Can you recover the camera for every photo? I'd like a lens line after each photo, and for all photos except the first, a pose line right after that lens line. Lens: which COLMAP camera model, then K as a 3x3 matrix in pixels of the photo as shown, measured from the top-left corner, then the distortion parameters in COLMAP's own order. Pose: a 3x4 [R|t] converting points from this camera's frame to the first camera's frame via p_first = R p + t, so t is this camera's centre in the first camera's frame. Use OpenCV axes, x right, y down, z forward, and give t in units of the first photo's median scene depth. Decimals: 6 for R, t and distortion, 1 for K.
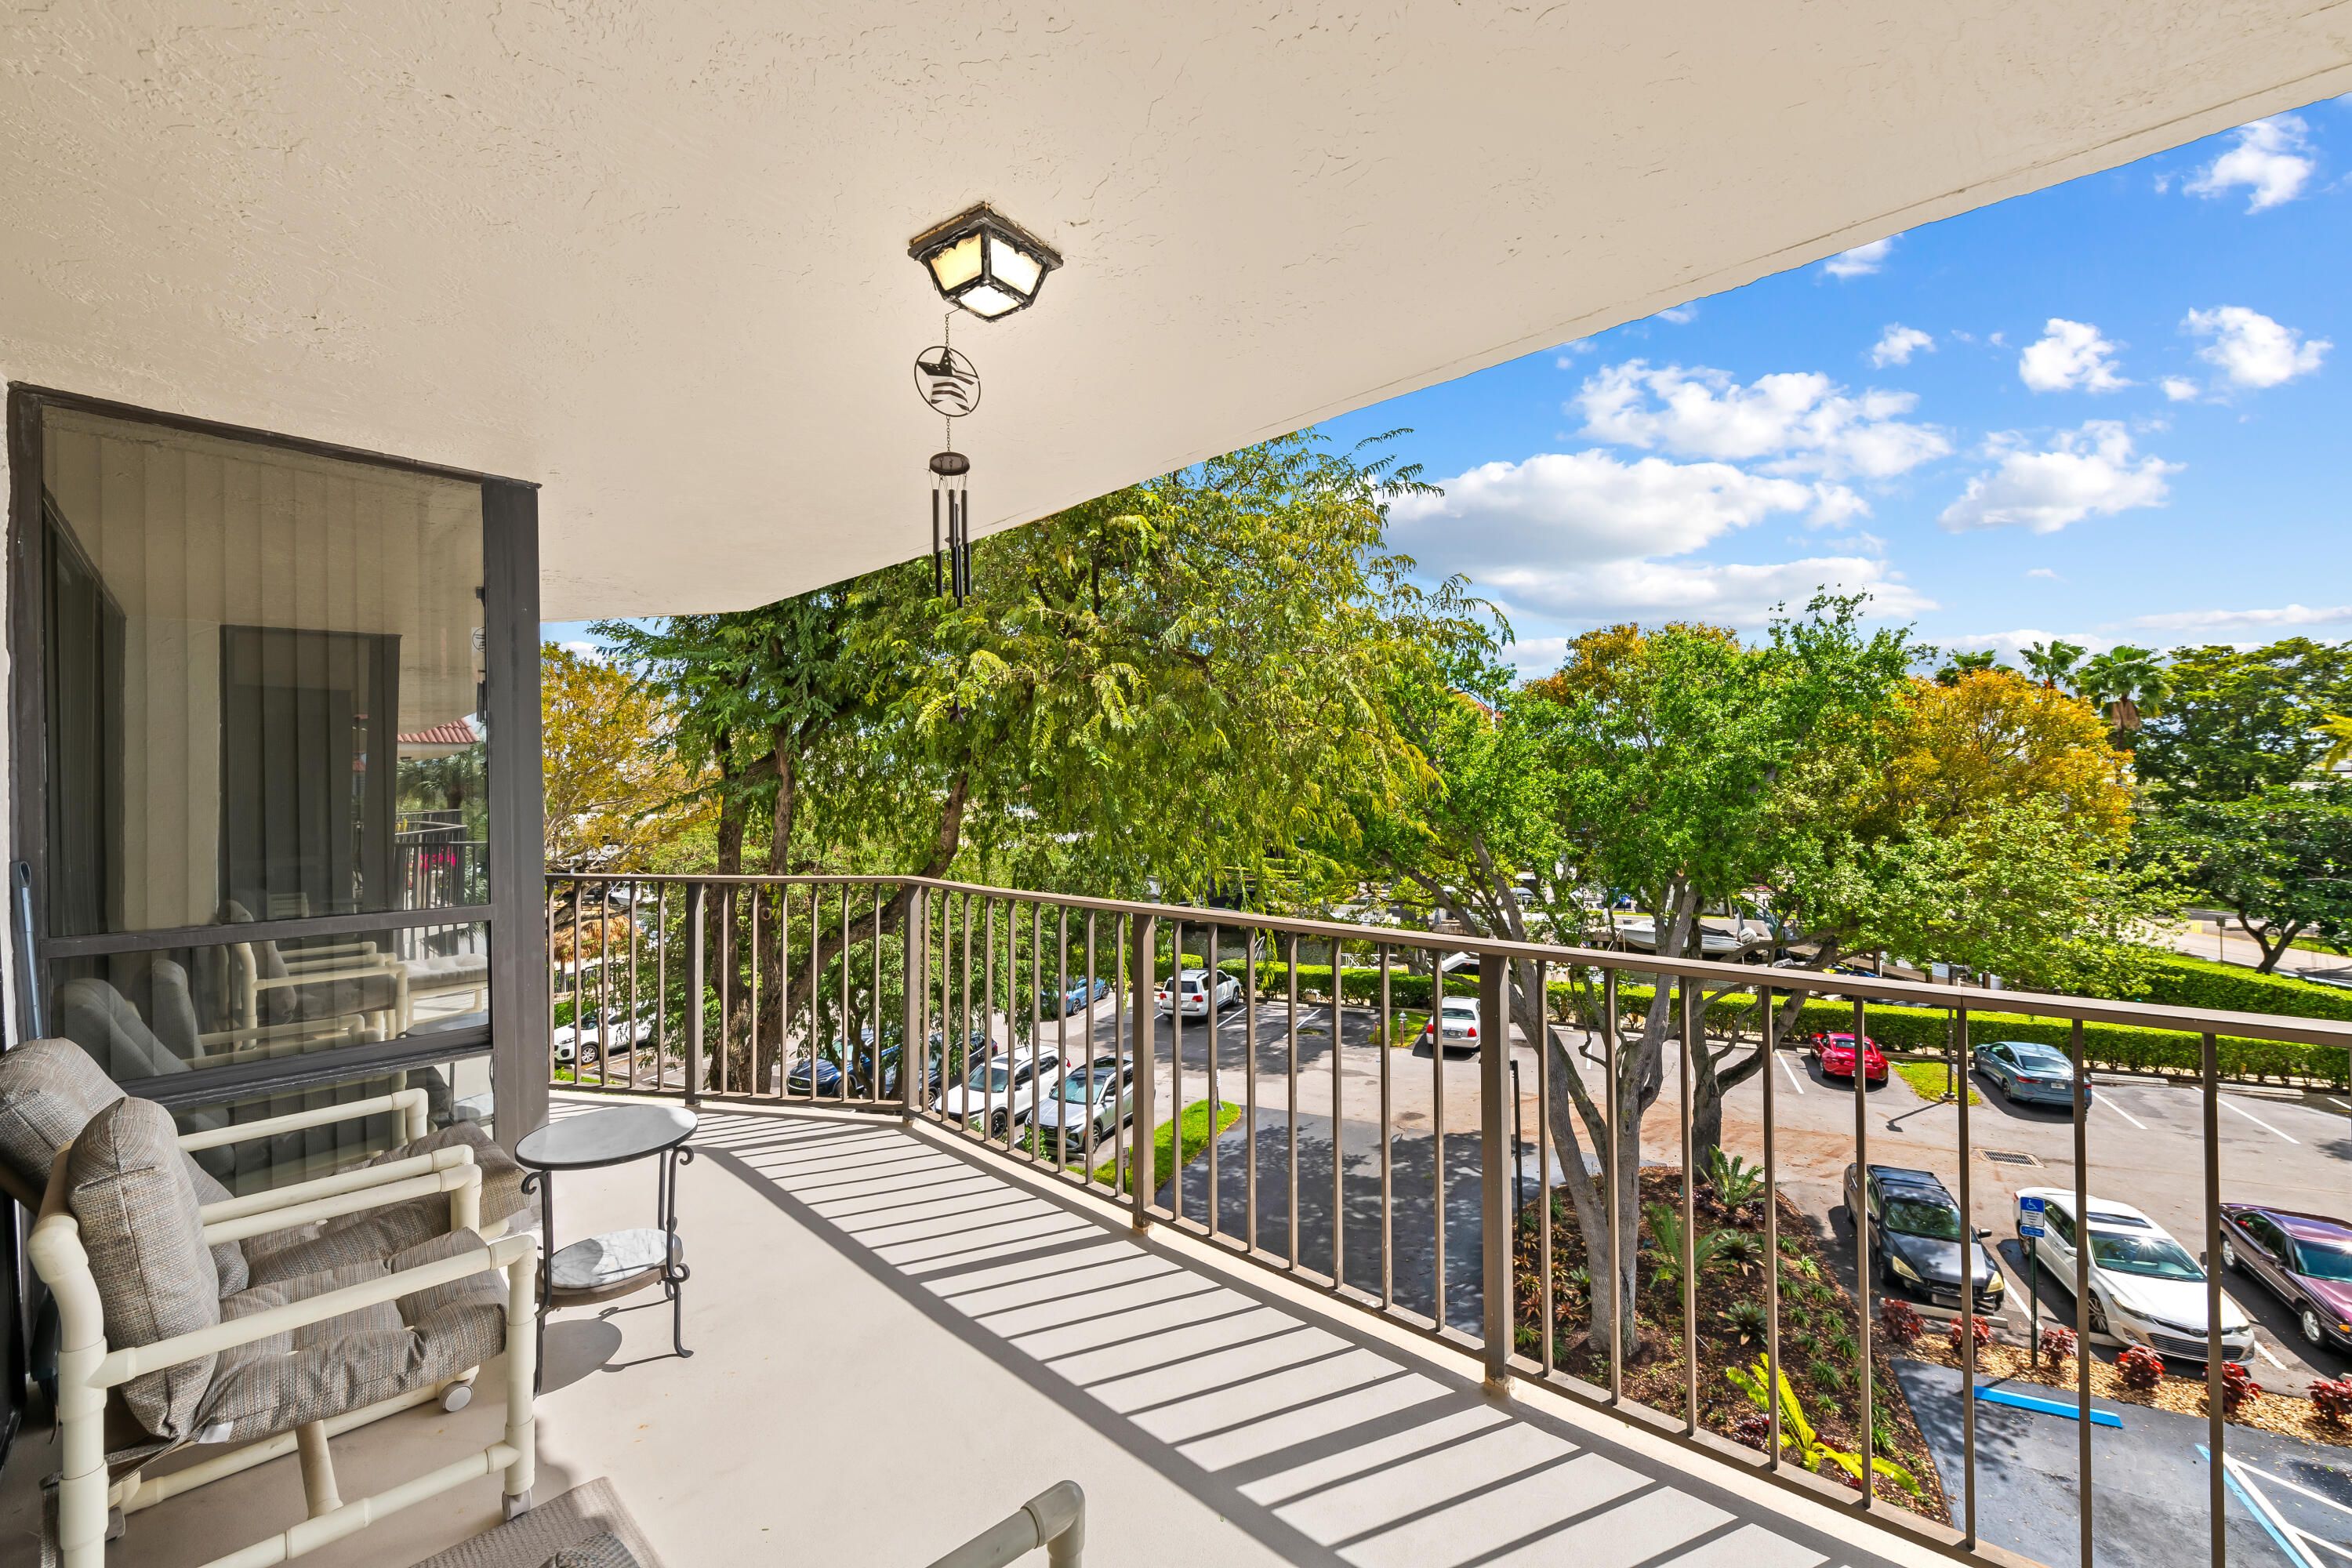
lens RADIAL K [[929.0, 0, 1189.5], [0, 929.0, 780.9], [0, 0, 1]] dist [-0.002884, -0.001503]
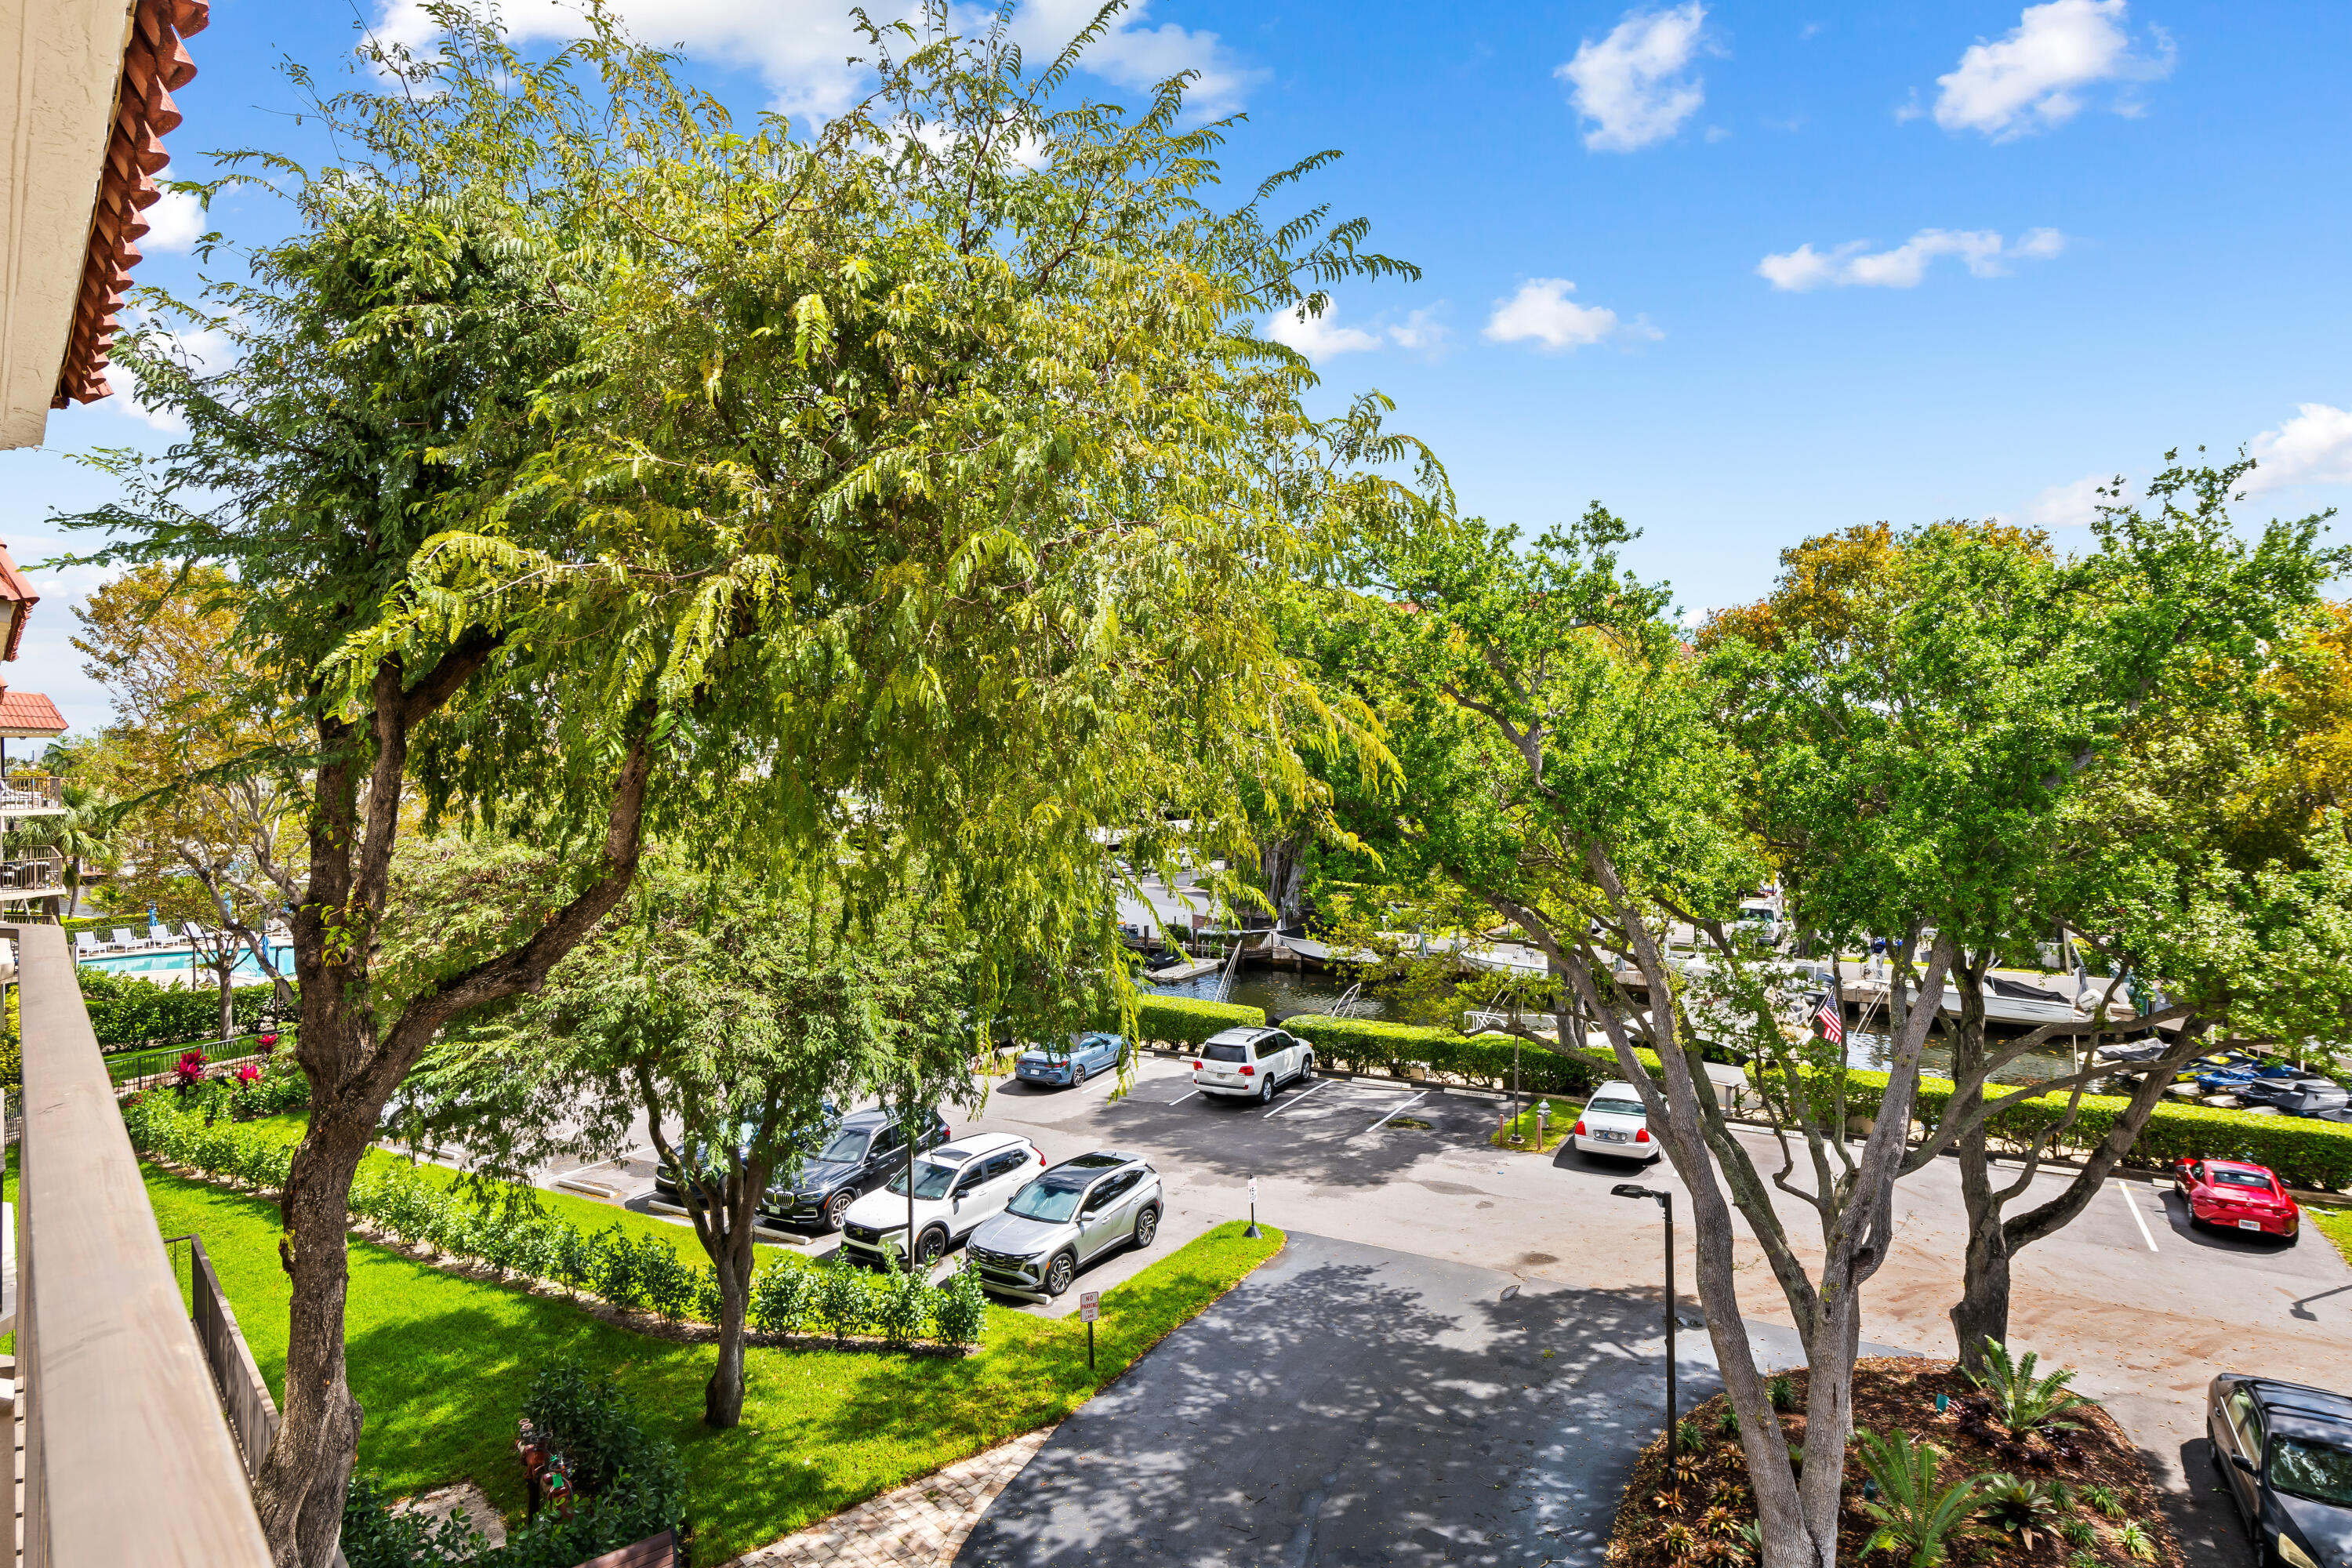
lens RADIAL K [[1277.6, 0, 1189.1], [0, 1277.6, 777.4], [0, 0, 1]] dist [0.010501, -0.007451]
pose [[0.996188, 0.011560, -0.086463, 0.089706], [-0.010404, 0.999851, 0.013810, 0.000657], [0.086610, -0.012858, 0.996159, 0.076809]]
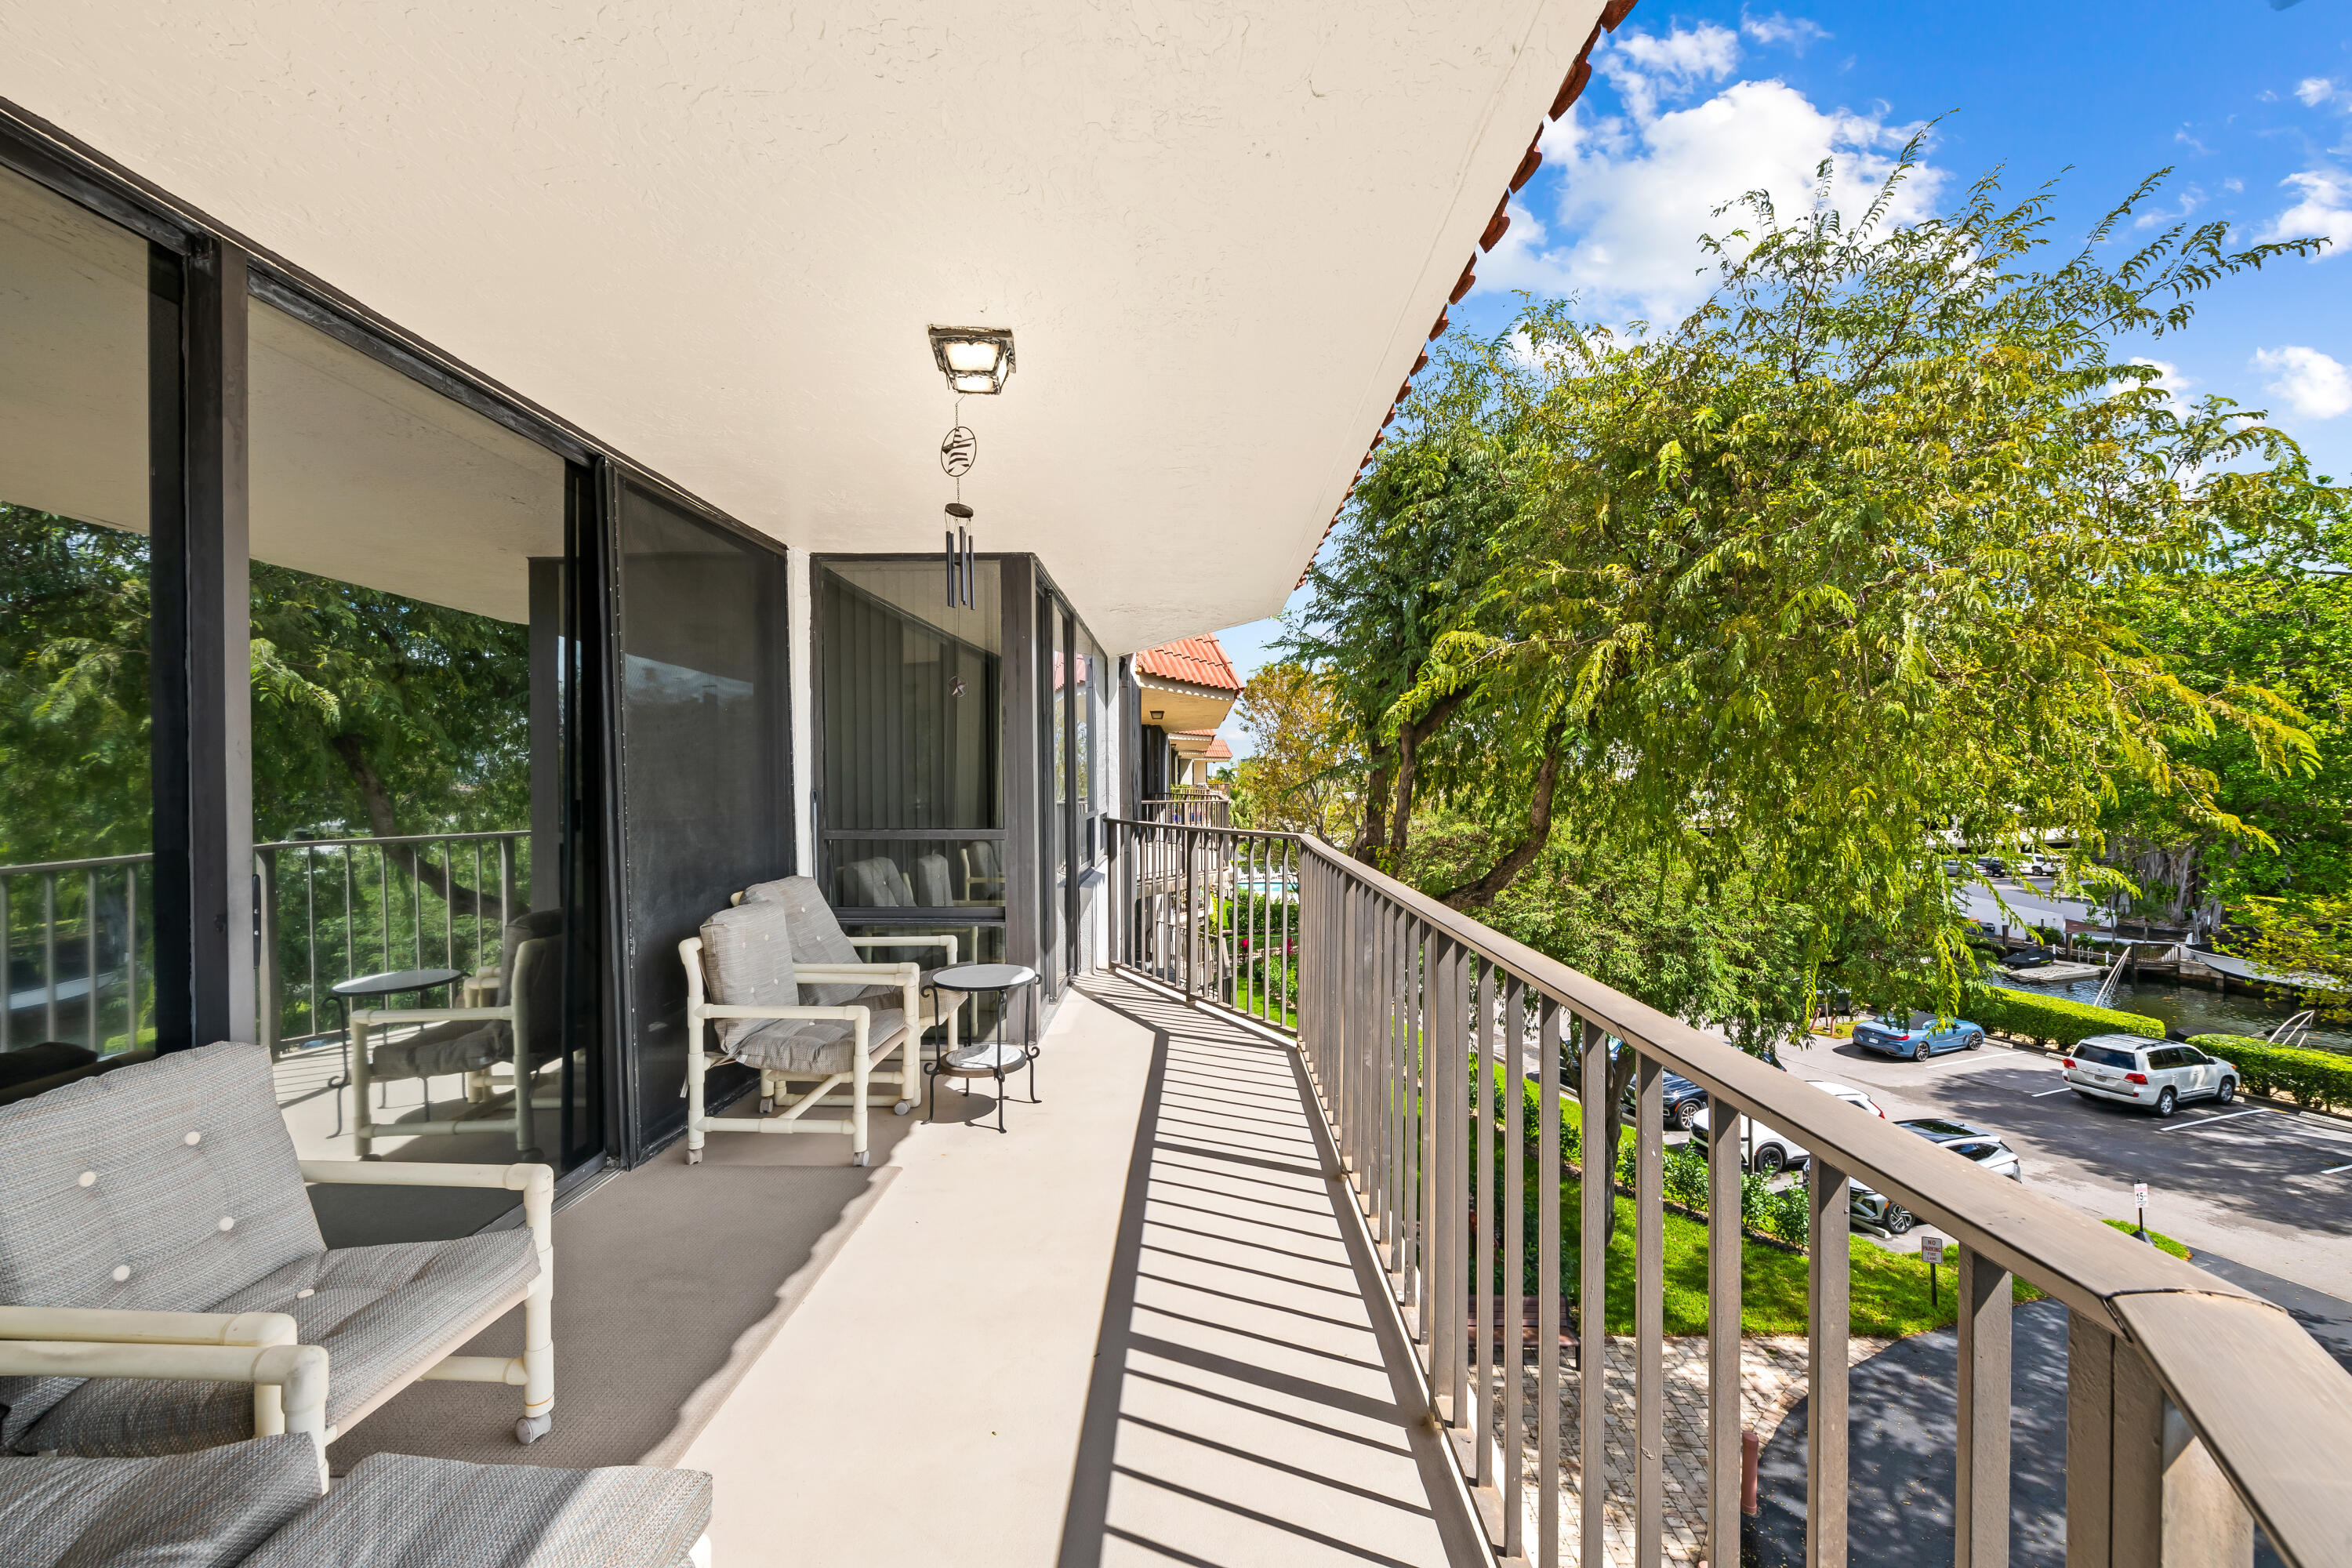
lens RADIAL K [[929.0, 0, 1190.3], [0, 929.0, 781.9], [0, 0, 1]] dist [-0.002884, -0.001503]
pose [[0.663983, 0.008989, -0.747693, 0.104183], [0.001417, 0.999911, 0.013279, 0.005302], [0.747746, -0.009877, 0.663911, 0.032753]]
